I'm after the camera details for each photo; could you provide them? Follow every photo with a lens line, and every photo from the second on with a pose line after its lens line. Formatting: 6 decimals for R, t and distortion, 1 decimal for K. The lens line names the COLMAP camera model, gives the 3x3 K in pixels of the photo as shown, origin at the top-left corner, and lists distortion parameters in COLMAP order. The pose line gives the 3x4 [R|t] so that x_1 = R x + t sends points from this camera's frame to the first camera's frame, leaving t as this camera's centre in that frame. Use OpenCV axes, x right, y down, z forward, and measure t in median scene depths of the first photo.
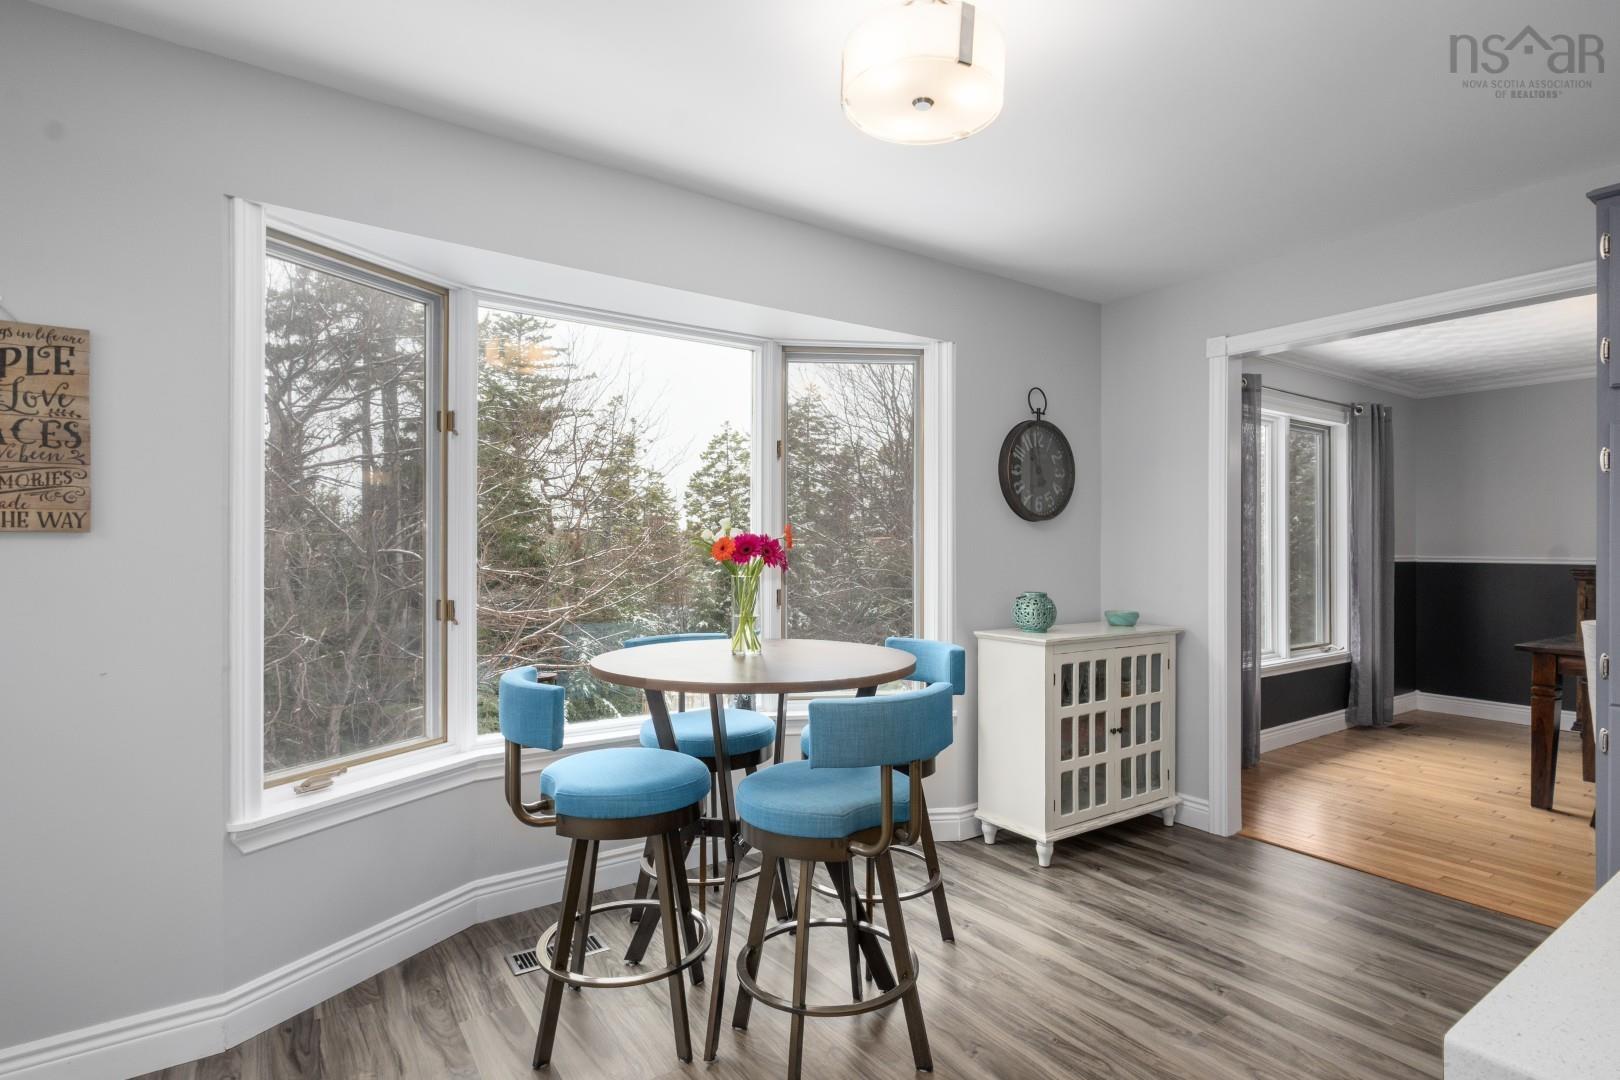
lens RADIAL K [[814.5, 0, 810.0], [0, 814.5, 540.0], [0, 0, 1]] dist [-0.005516, 0.010605]
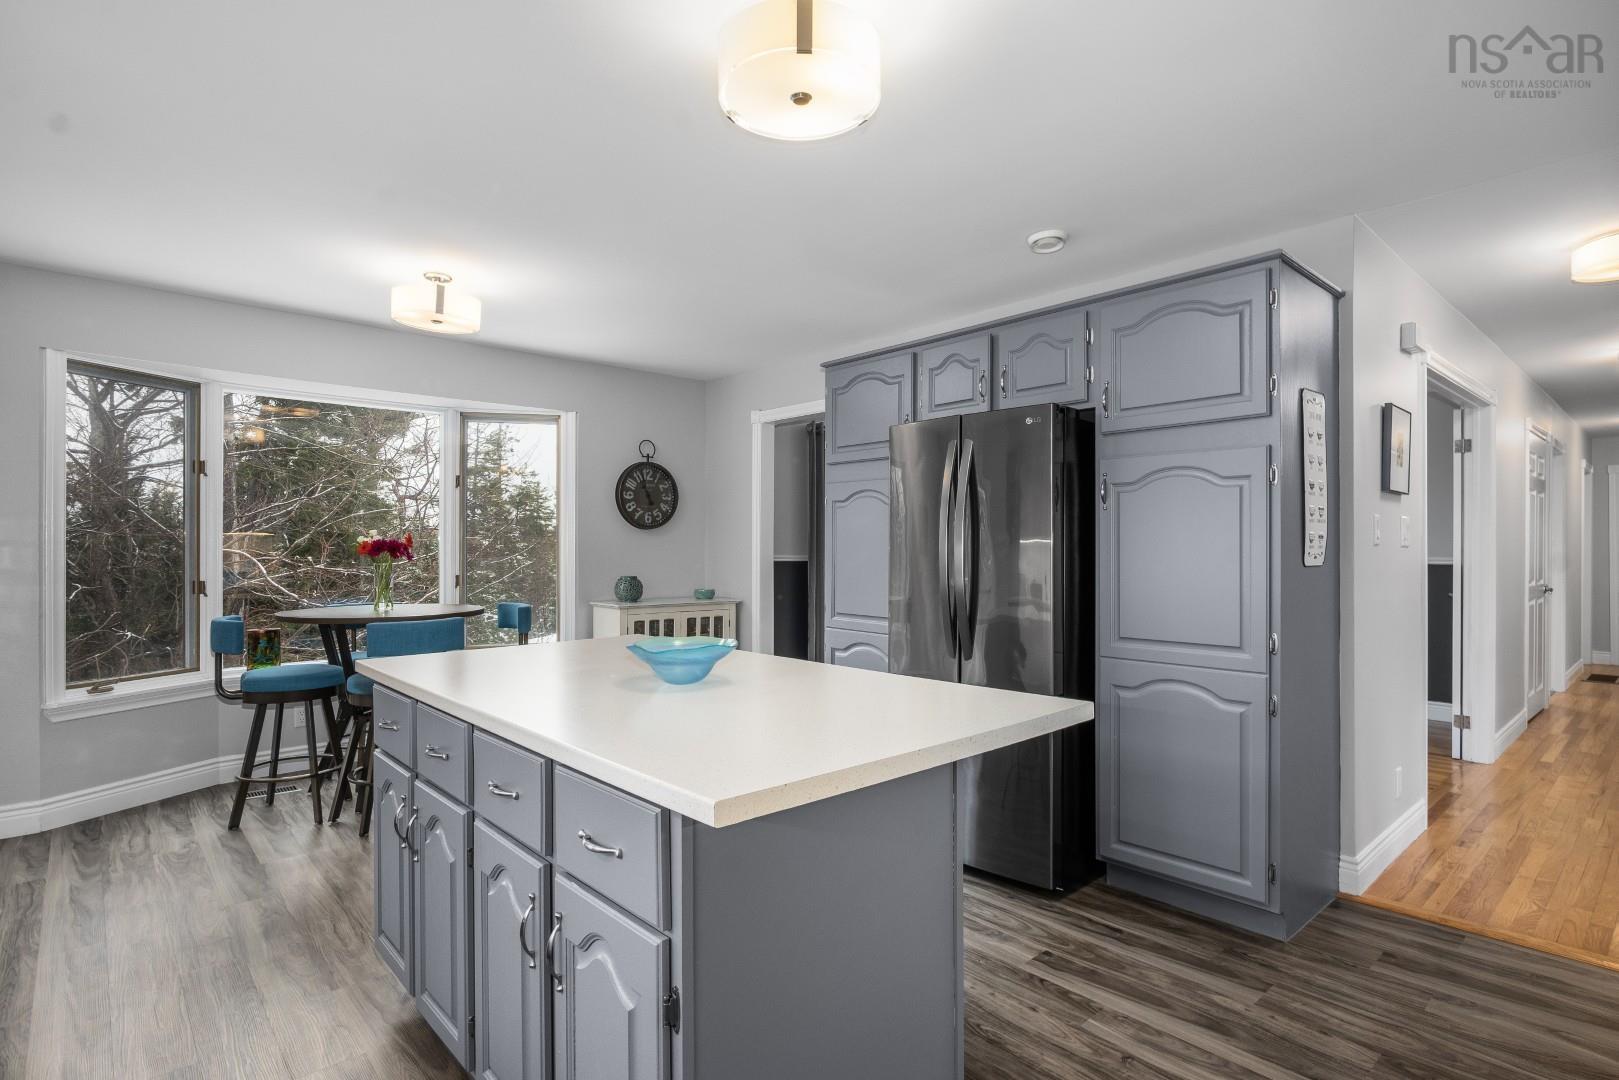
lens RADIAL K [[814.0, 0, 809.5], [0, 814.0, 540.0], [0, 0, 1]] dist [-0.005516, 0.010605]
pose [[0.991330, -0.000855, 0.131392, 0.387257], [0.000643, 0.999998, 0.001654, -0.005764], [-0.131393, -0.001555, 0.991329, -0.536580]]
